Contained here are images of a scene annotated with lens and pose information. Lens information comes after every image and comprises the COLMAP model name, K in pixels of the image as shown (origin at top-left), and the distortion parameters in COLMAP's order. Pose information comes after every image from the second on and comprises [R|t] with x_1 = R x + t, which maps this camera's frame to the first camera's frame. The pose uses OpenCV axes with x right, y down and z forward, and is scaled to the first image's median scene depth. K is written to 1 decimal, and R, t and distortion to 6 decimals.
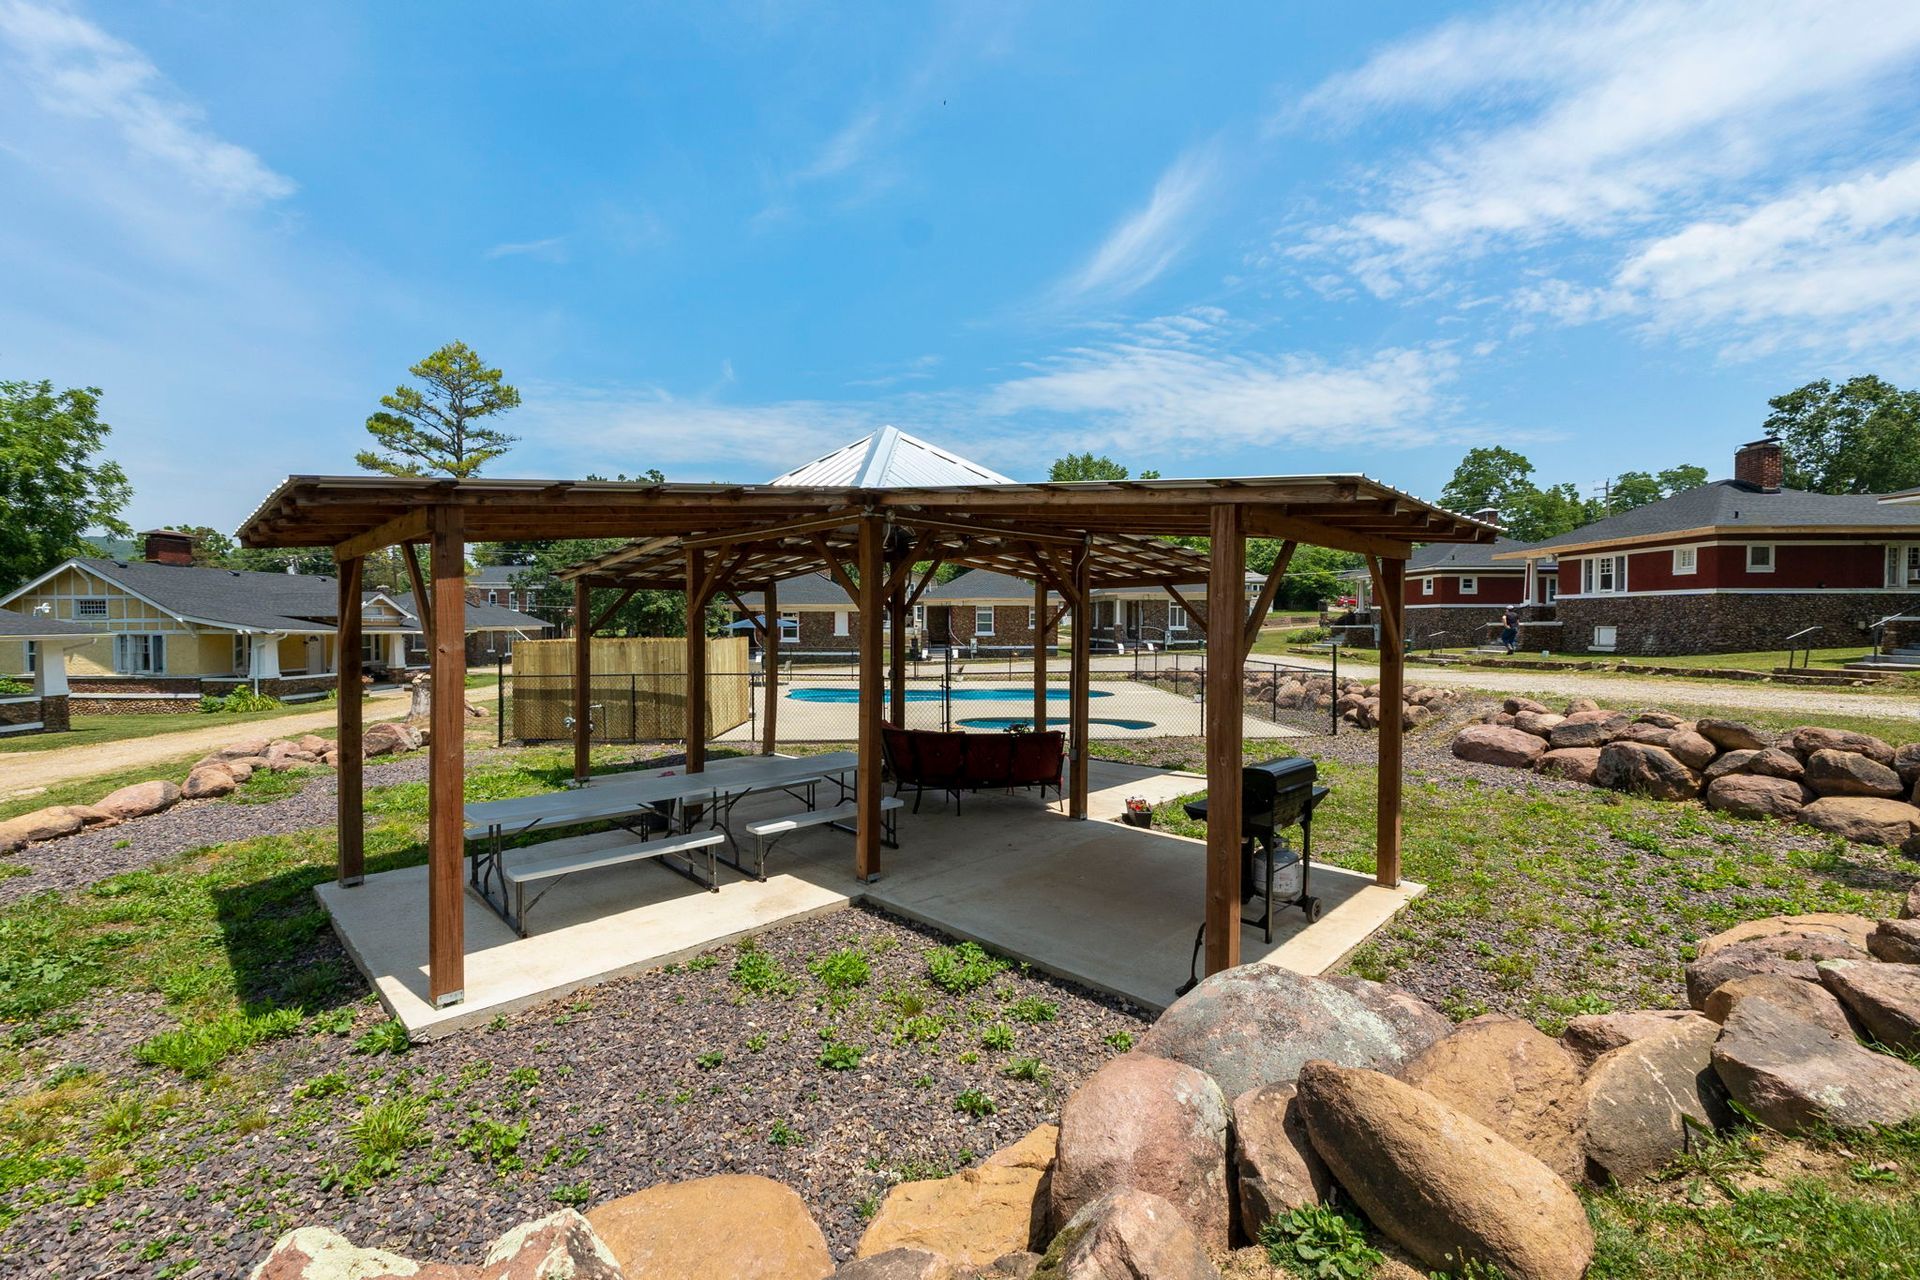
lens RADIAL K [[808.4, 0, 958.4], [0, 808.4, 633.4], [0, 0, 1]] dist [0.003110, 0.000807]
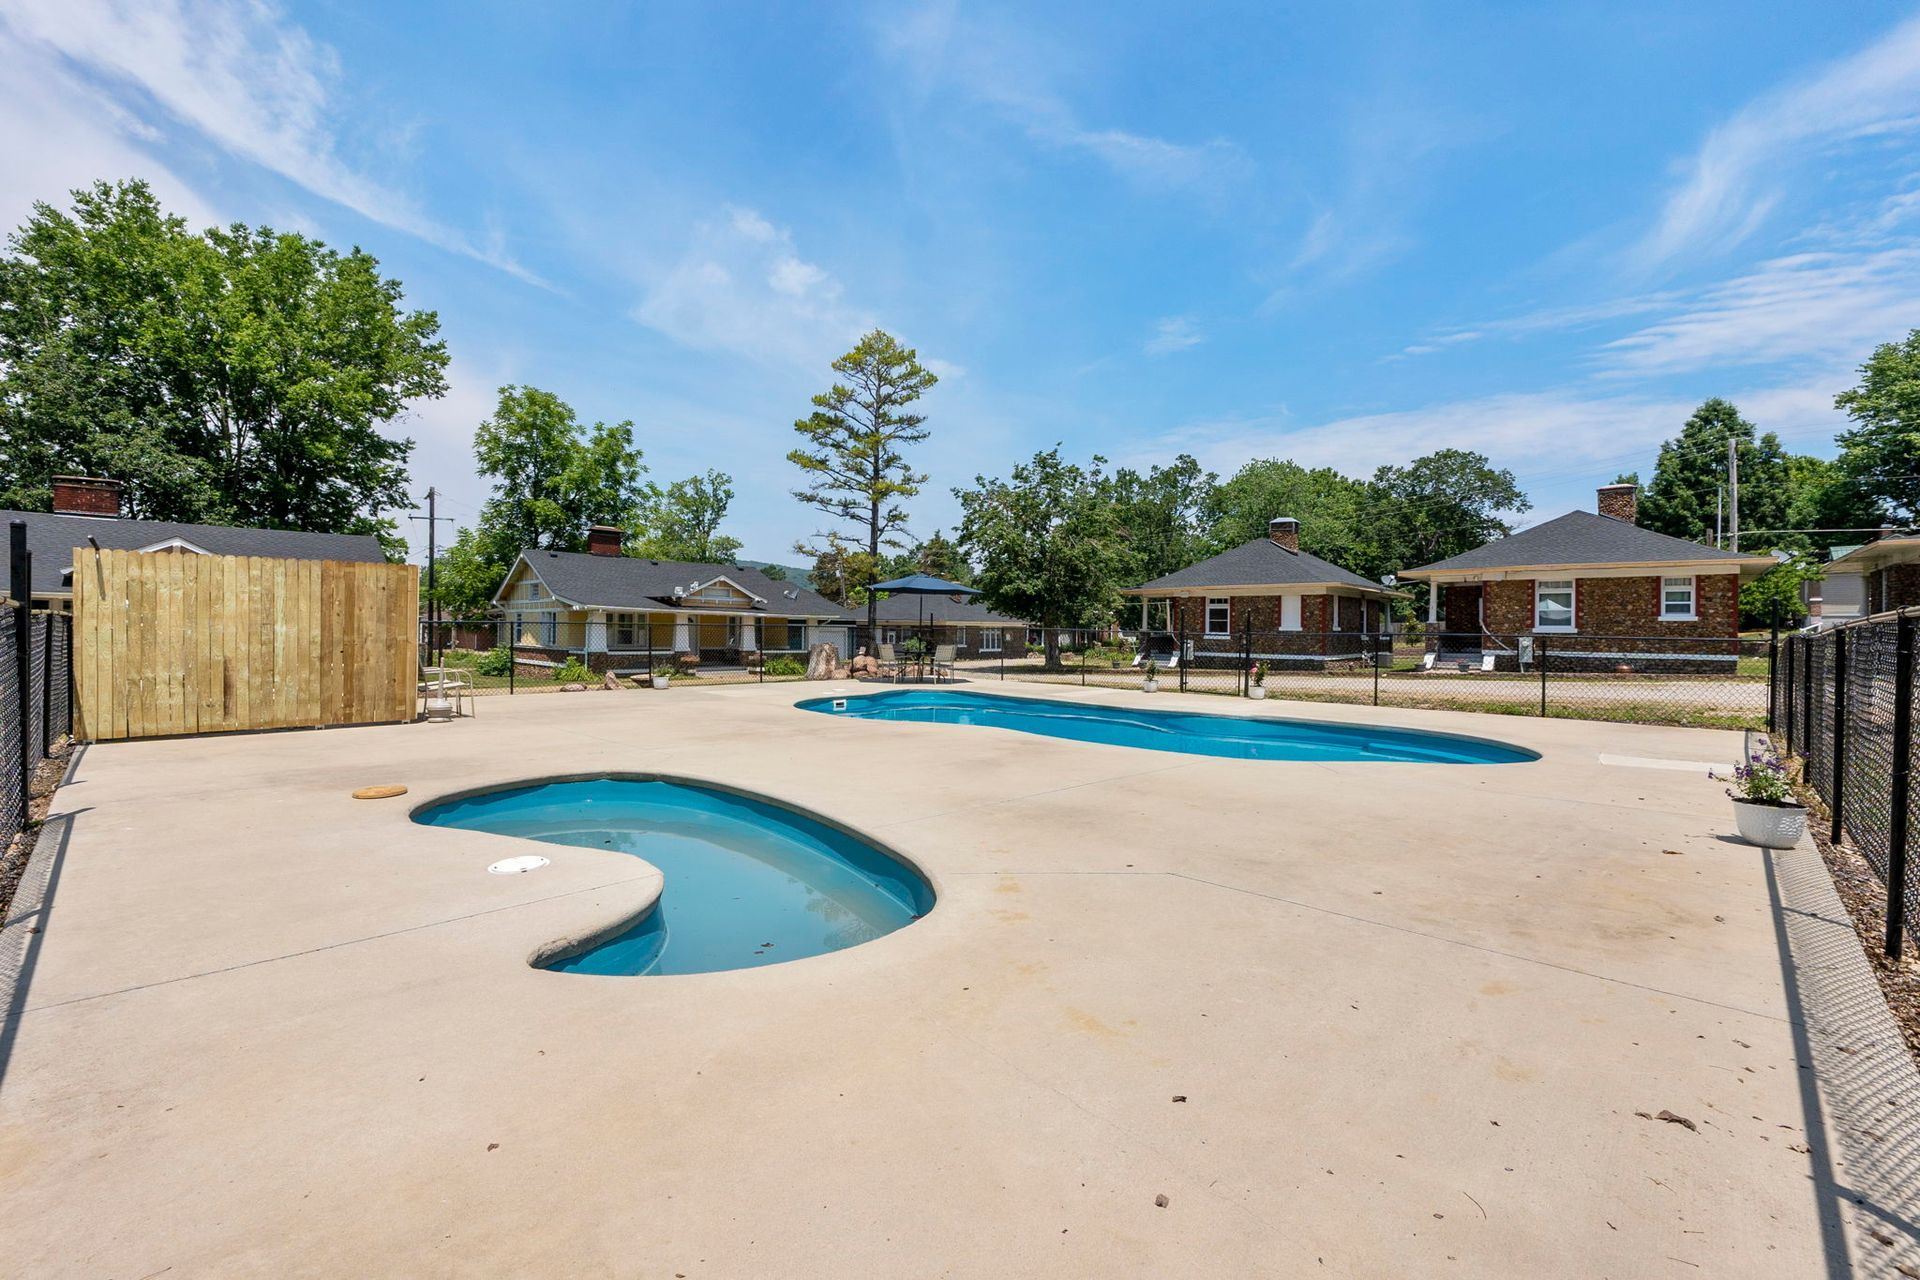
lens RADIAL K [[808.4, 0, 954.1], [0, 808.4, 633.6], [0, 0, 1]] dist [0.003110, 0.000807]
pose [[0.711828, 0.010063, -0.702282, 0.143191], [-0.020482, 0.999770, -0.006435, 0.016935], [0.702055, 0.018964, 0.711870, 0.348763]]
